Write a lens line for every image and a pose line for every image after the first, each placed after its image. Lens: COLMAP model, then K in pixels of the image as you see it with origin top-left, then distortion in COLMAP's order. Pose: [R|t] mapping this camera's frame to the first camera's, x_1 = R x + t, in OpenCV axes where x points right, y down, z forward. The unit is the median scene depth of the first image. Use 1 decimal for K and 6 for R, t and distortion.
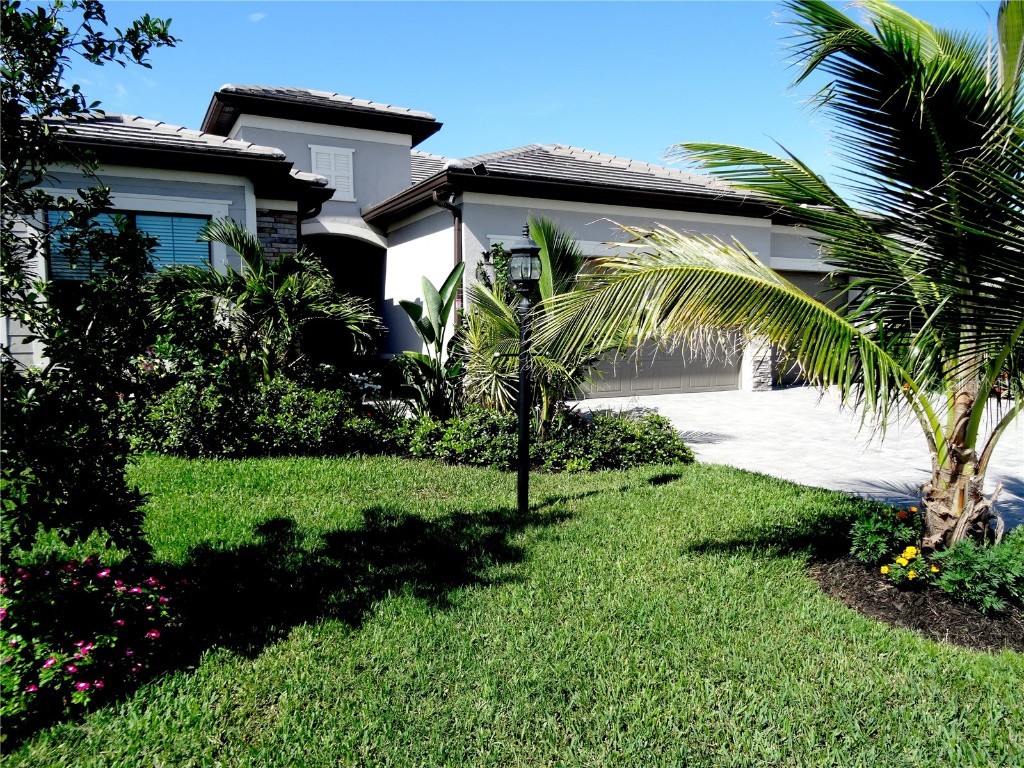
lens RADIAL K [[751.3, 0, 512.0], [0, 751.3, 384.0], [0, 0, 1]] dist [-0.017911, -0.005931]
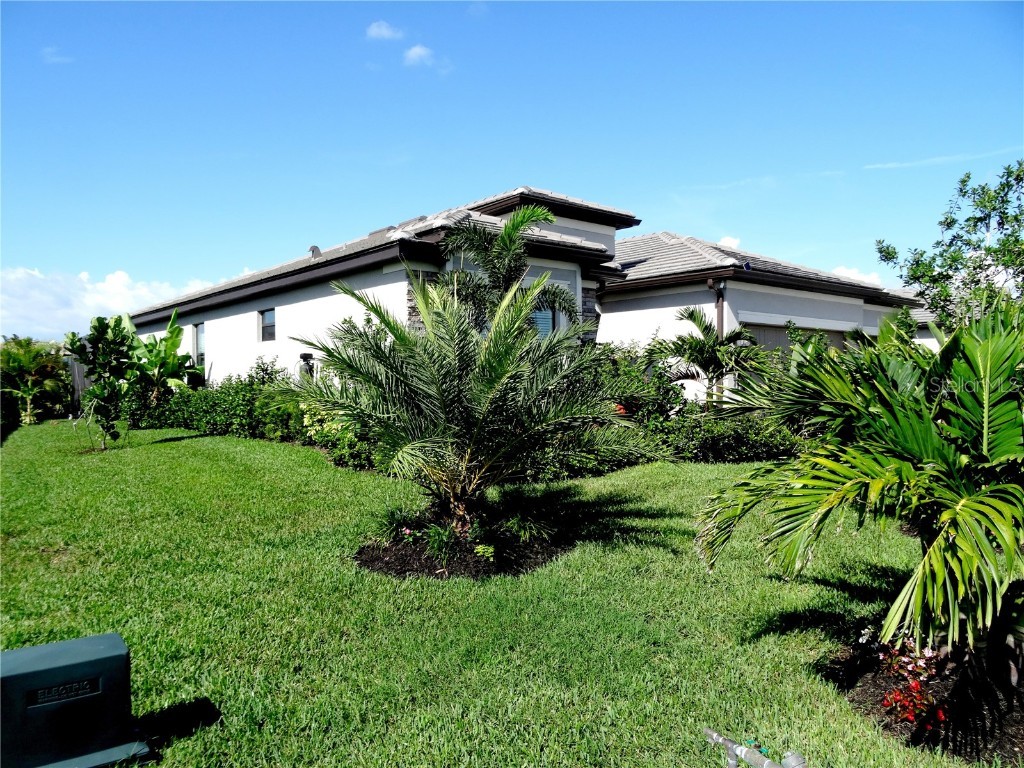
lens RADIAL K [[751.3, 0, 512.0], [0, 751.3, 384.0], [0, 0, 1]] dist [-0.017911, -0.005931]
pose [[0.985831, 0.007983, 0.167549, -0.675877], [0.002965, 0.997881, -0.064994, 0.024737], [-0.167713, 0.064570, 0.983719, -0.283707]]
